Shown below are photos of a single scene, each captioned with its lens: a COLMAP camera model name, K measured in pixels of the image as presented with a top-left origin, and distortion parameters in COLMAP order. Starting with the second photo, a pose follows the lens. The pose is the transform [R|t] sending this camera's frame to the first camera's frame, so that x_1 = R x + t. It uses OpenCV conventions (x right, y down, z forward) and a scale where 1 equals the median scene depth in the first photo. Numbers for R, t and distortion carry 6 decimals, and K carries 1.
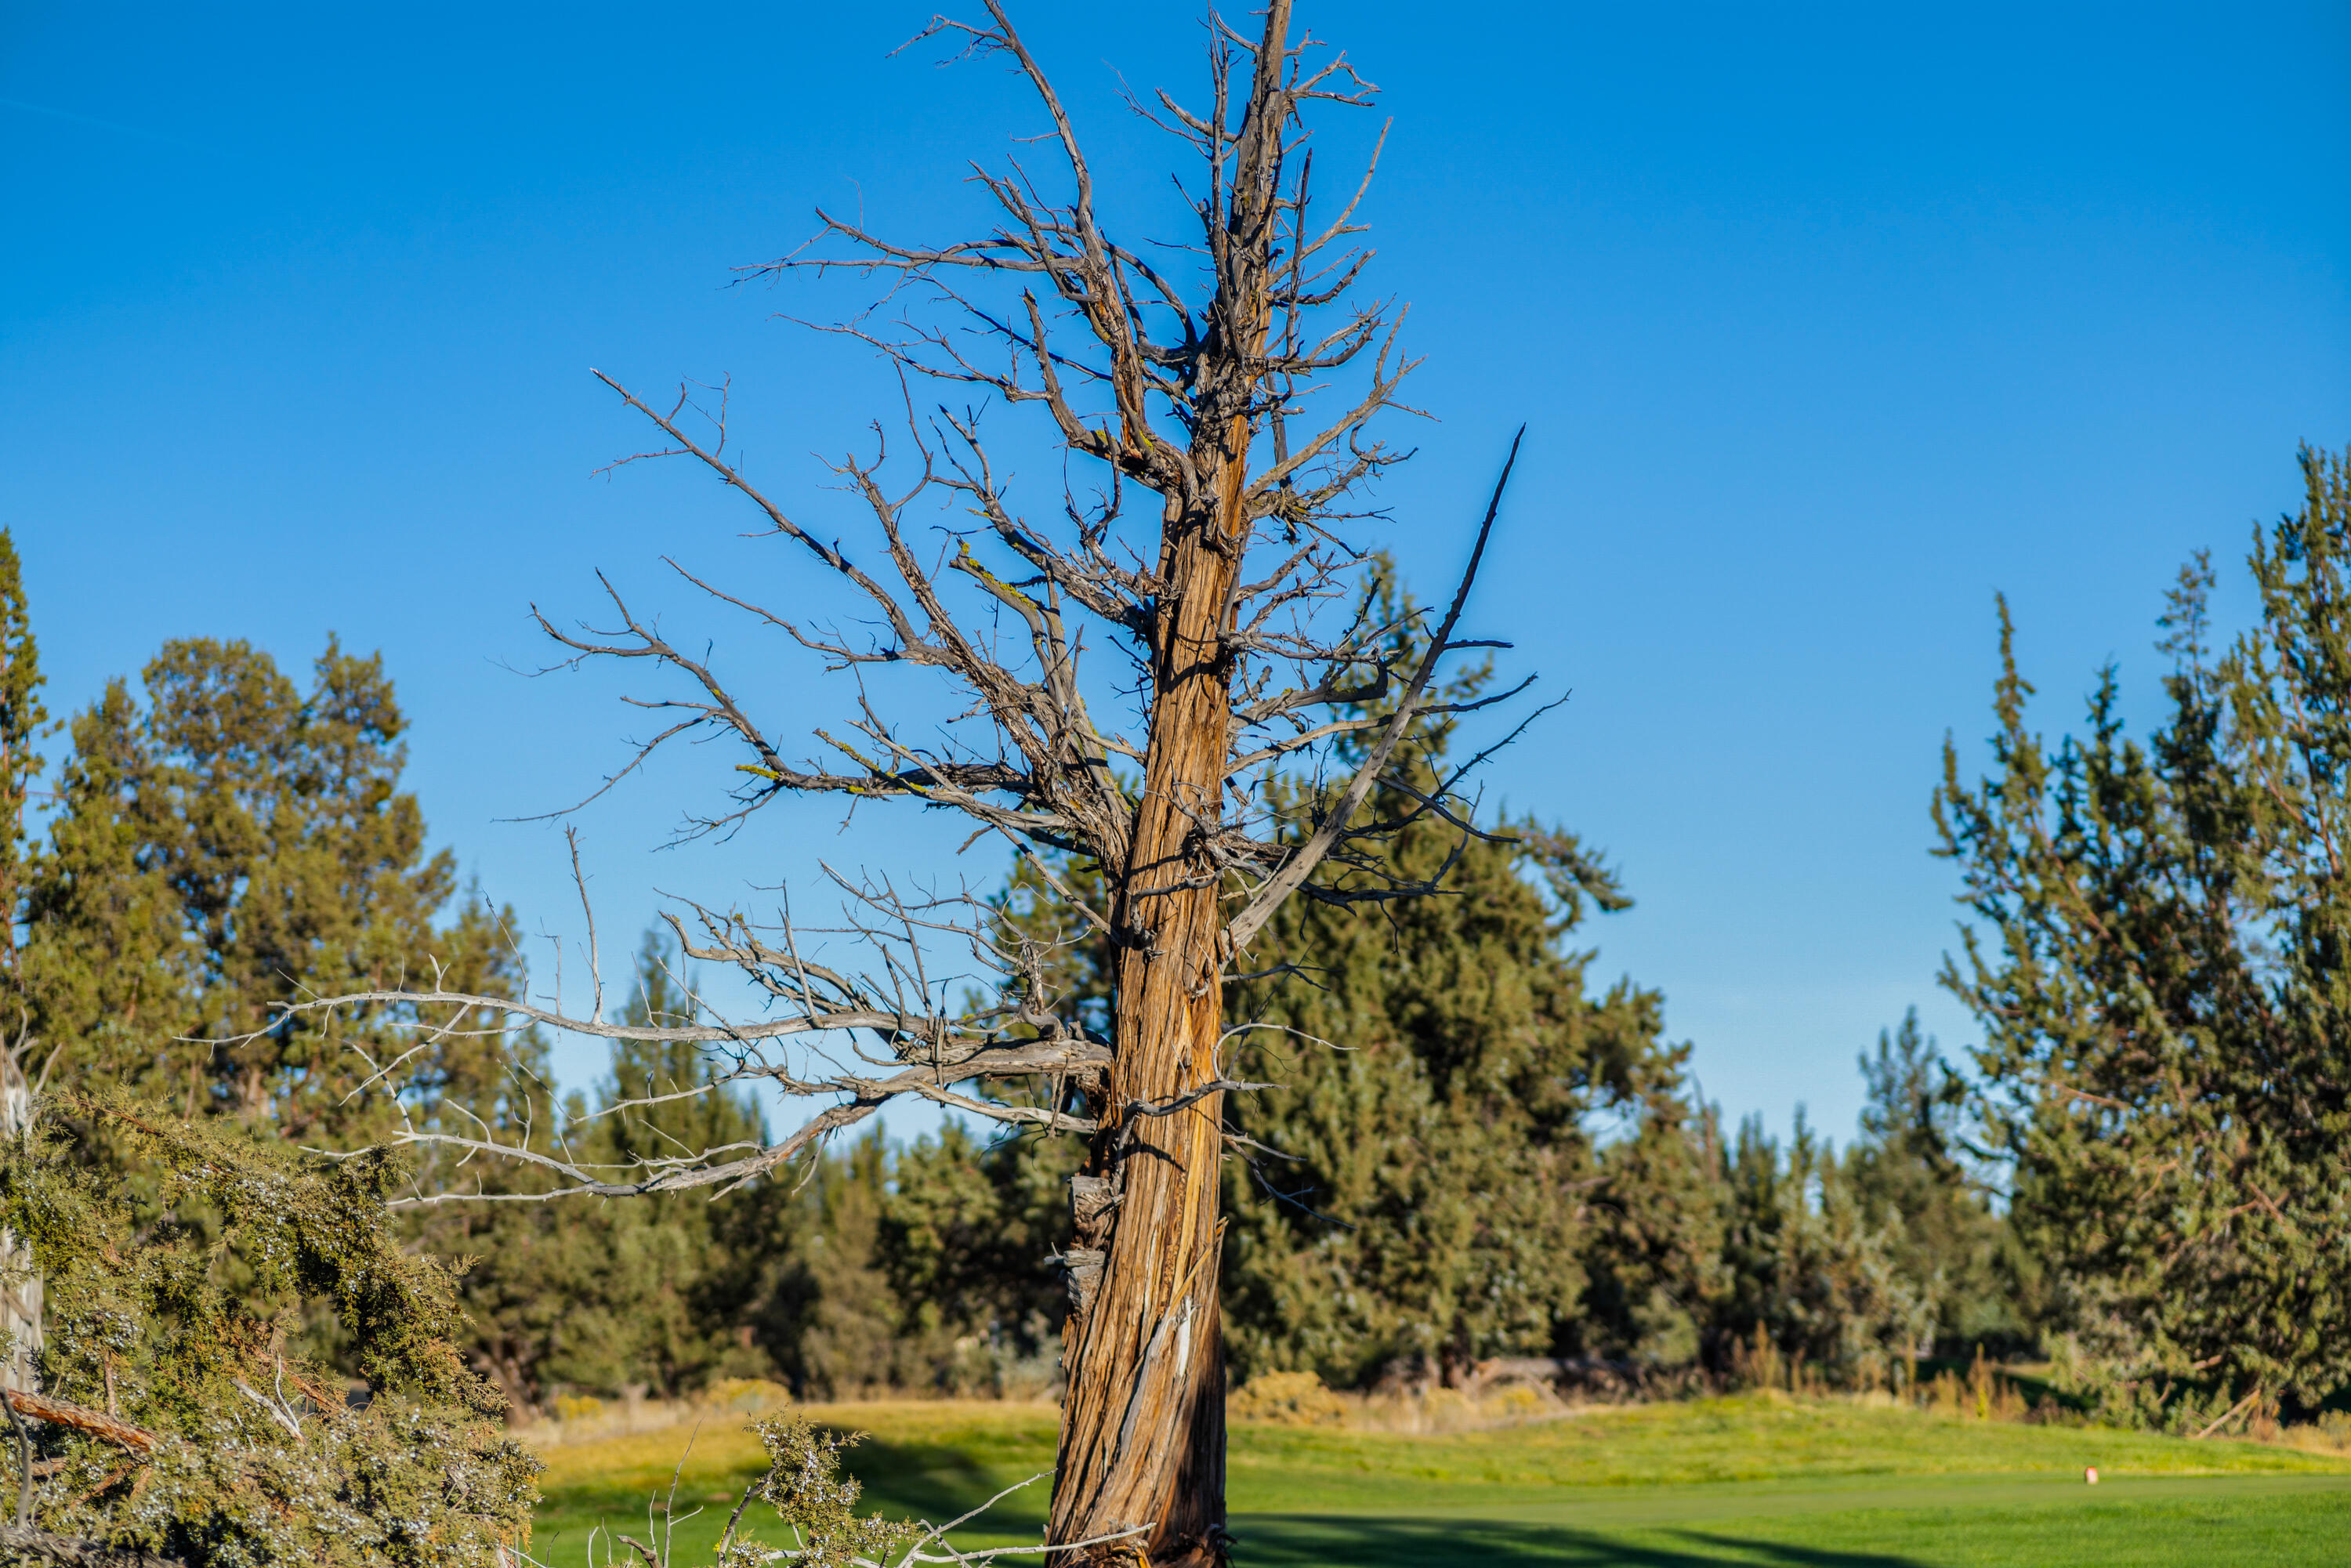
lens RADIAL K [[5777.8, 0, 1175.5], [0, 5777.8, 784.0], [0, 0, 1]] dist [-0.050127, -0.311062]
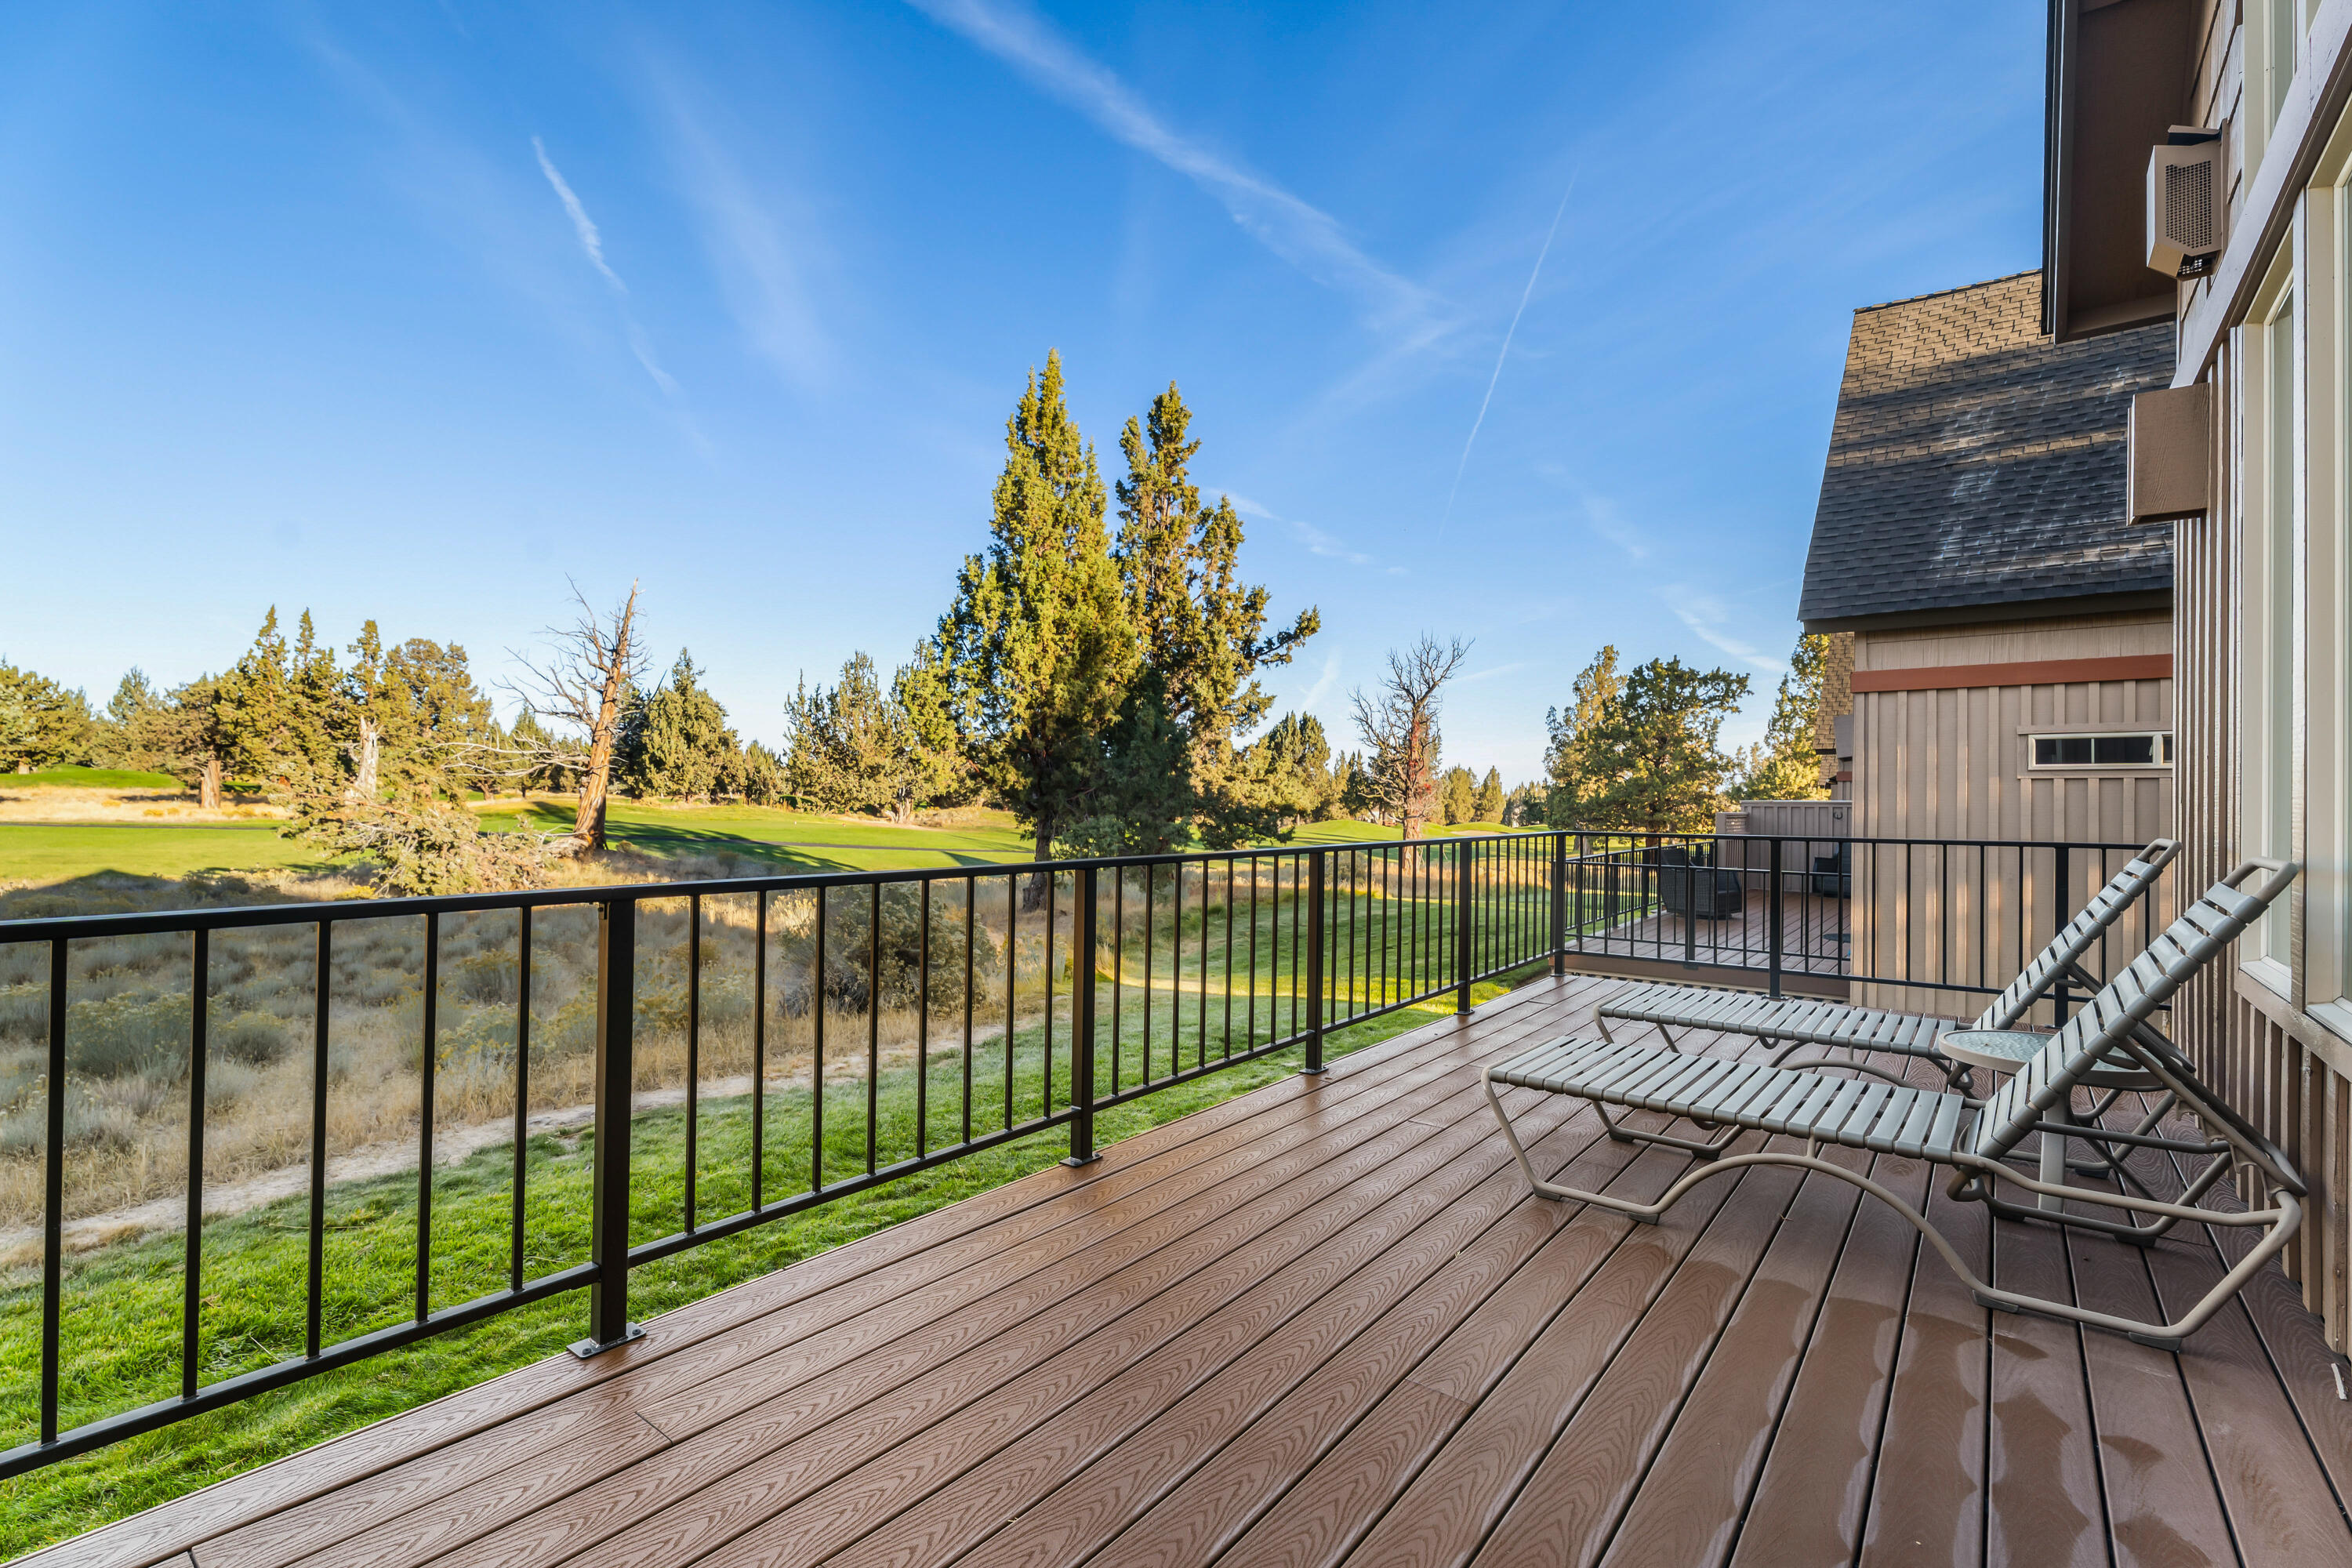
lens RADIAL K [[1069.5, 0, 1176.0], [0, 1069.5, 784.0], [0, 0, 1]] dist [0.021941, 0.000040]
pose [[0.898114, 0.059490, 0.435720, 0.019480], [-0.097048, 0.993192, 0.064433, -0.024175], [-0.428921, -0.100154, 0.897773, -0.138658]]
